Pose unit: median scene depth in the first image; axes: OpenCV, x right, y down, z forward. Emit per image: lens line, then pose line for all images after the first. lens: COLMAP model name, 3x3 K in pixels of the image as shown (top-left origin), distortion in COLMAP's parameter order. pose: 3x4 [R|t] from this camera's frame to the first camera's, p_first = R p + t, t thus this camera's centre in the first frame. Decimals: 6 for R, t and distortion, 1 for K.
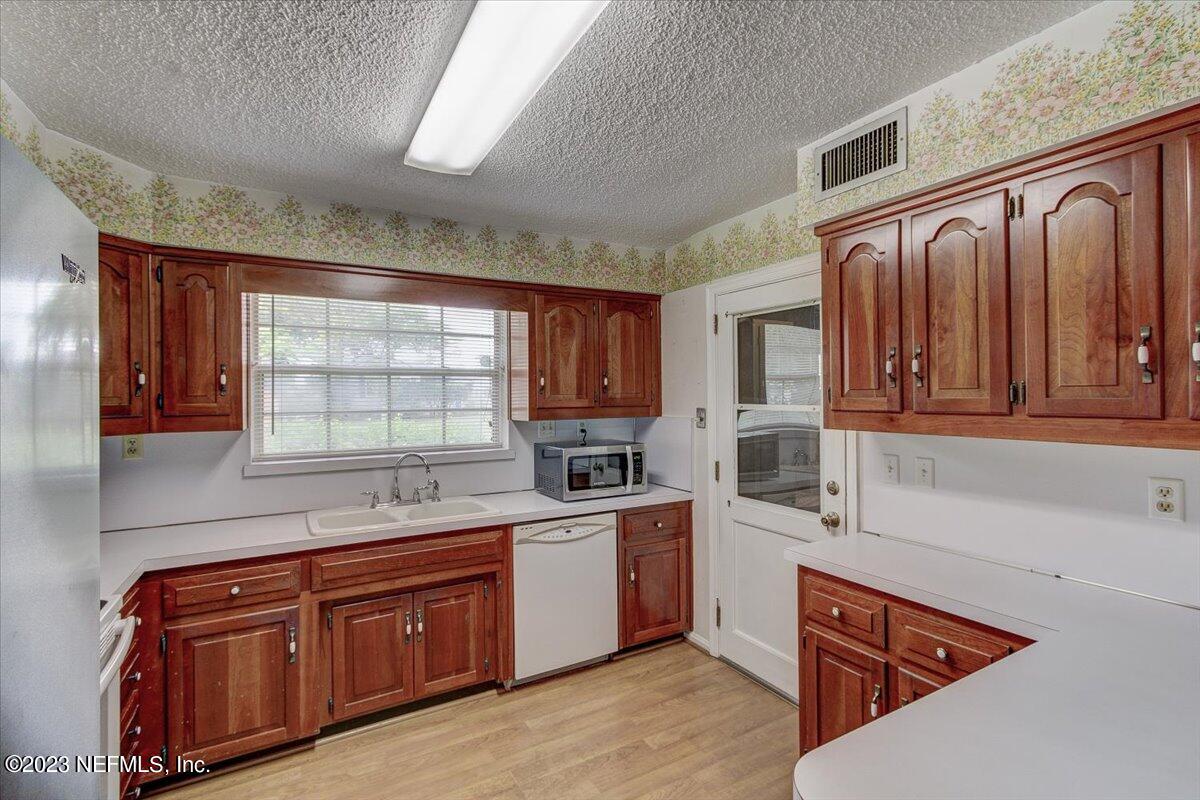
lens RADIAL K [[555.6, 0, 606.7], [0, 555.6, 392.4], [0, 0, 1]] dist [-0.004301, 0.004904]
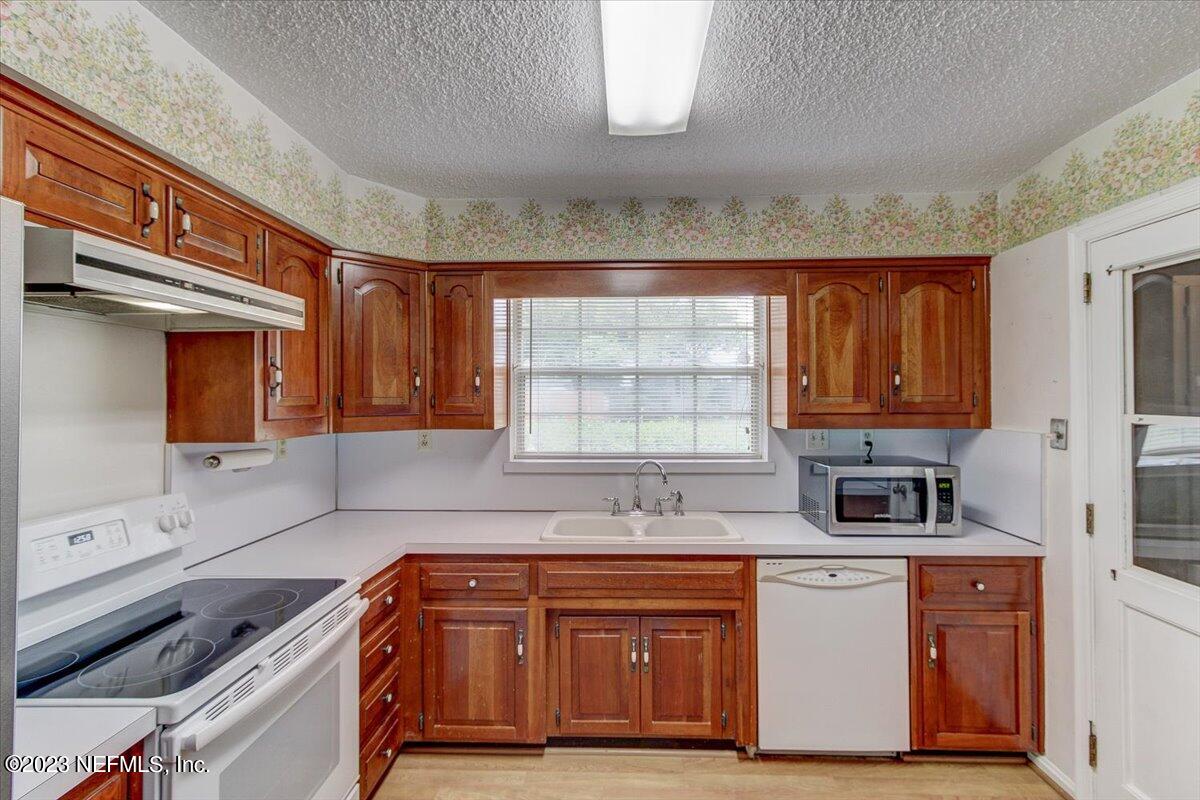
lens RADIAL K [[555.6, 0, 606.7], [0, 555.6, 392.4], [0, 0, 1]] dist [-0.004301, 0.004904]
pose [[0.849098, 0.001645, -0.528233, 0.070228], [-0.002193, 0.999998, -0.000411, -0.001643], [0.528231, 0.001507, 0.849099, 0.182715]]
